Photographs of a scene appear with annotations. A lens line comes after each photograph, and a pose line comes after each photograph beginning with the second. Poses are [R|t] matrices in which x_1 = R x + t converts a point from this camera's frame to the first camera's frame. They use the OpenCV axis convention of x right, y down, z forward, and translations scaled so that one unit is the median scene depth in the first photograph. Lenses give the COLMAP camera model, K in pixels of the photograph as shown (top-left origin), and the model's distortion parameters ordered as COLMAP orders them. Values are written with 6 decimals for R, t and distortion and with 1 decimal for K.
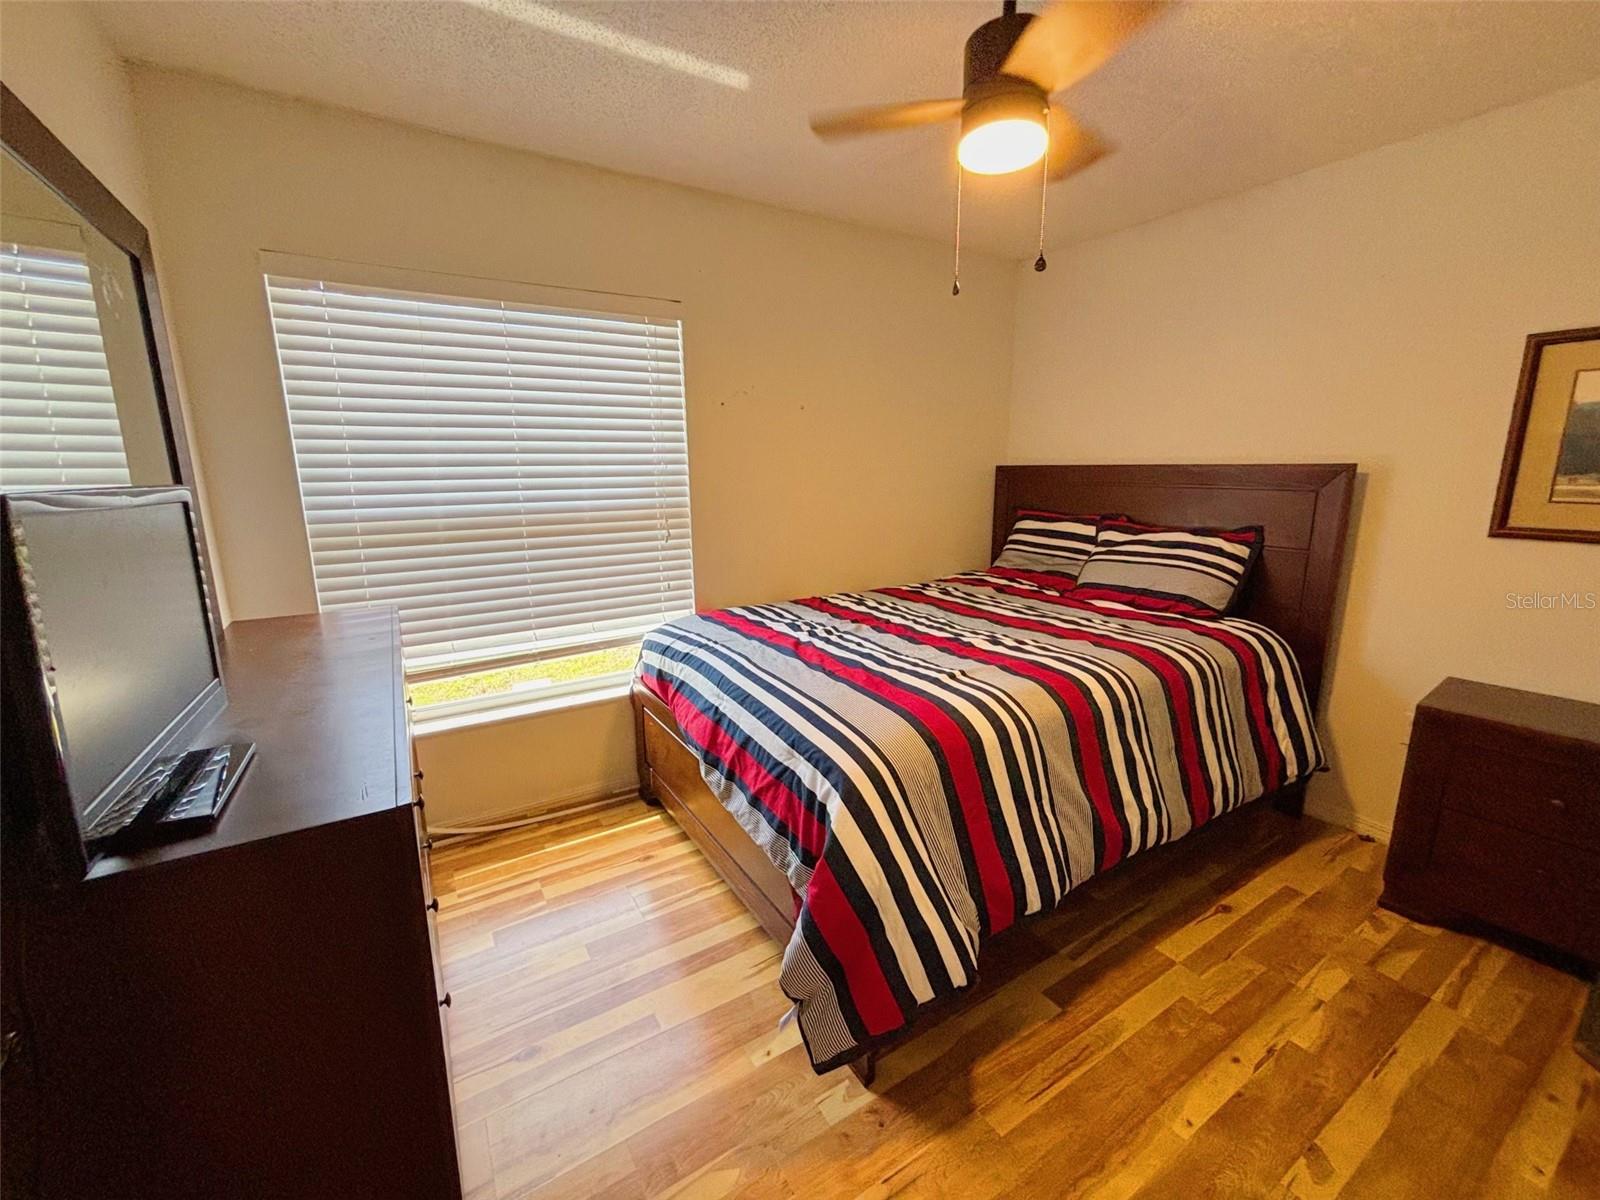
lens RADIAL K [[644.1, 0, 802.9], [0, 644.1, 594.6], [0, 0, 1]] dist [-0.002467, -0.000162]
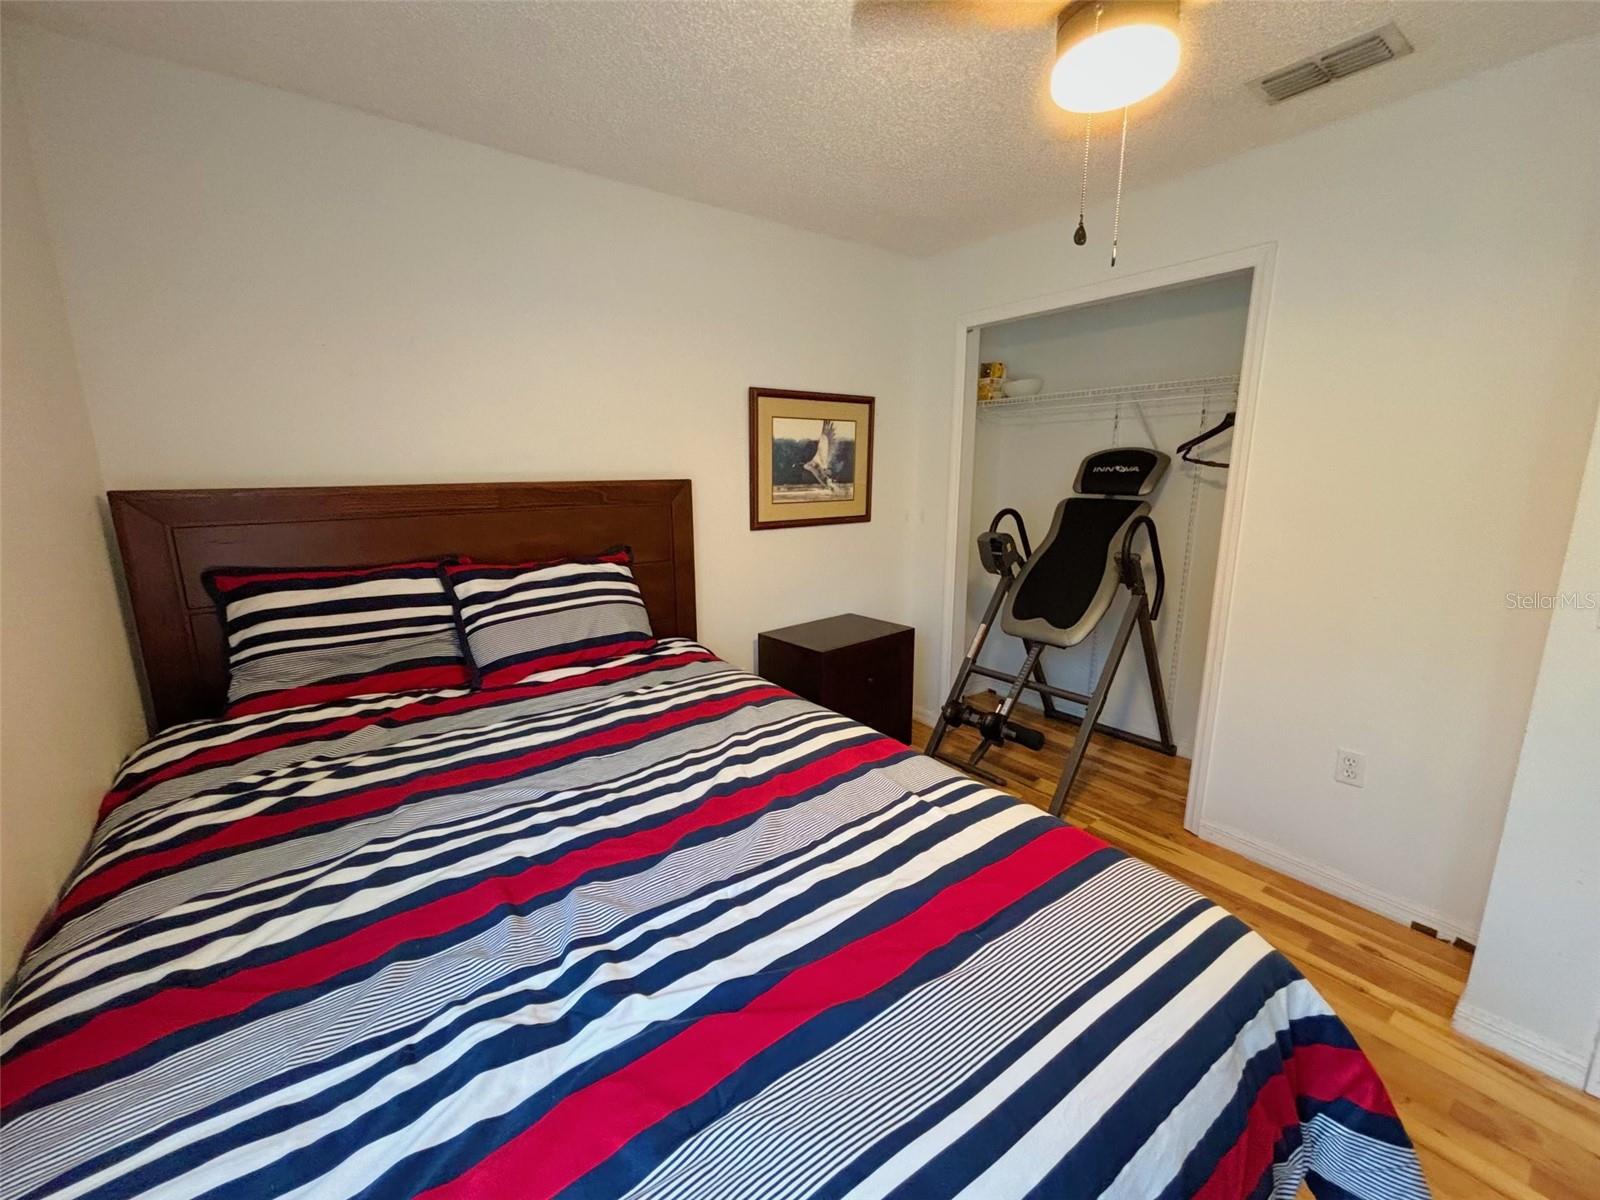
lens RADIAL K [[631.7, 0, 800.0], [0, 631.7, 600.0], [0, 0, 1]] dist [-0.000199, -0.000004]
pose [[-0.073748, -0.195629, 0.977901, -0.305485], [0.207554, 0.956089, 0.206918, -0.205228], [-0.975440, 0.218227, -0.029906, 0.958931]]
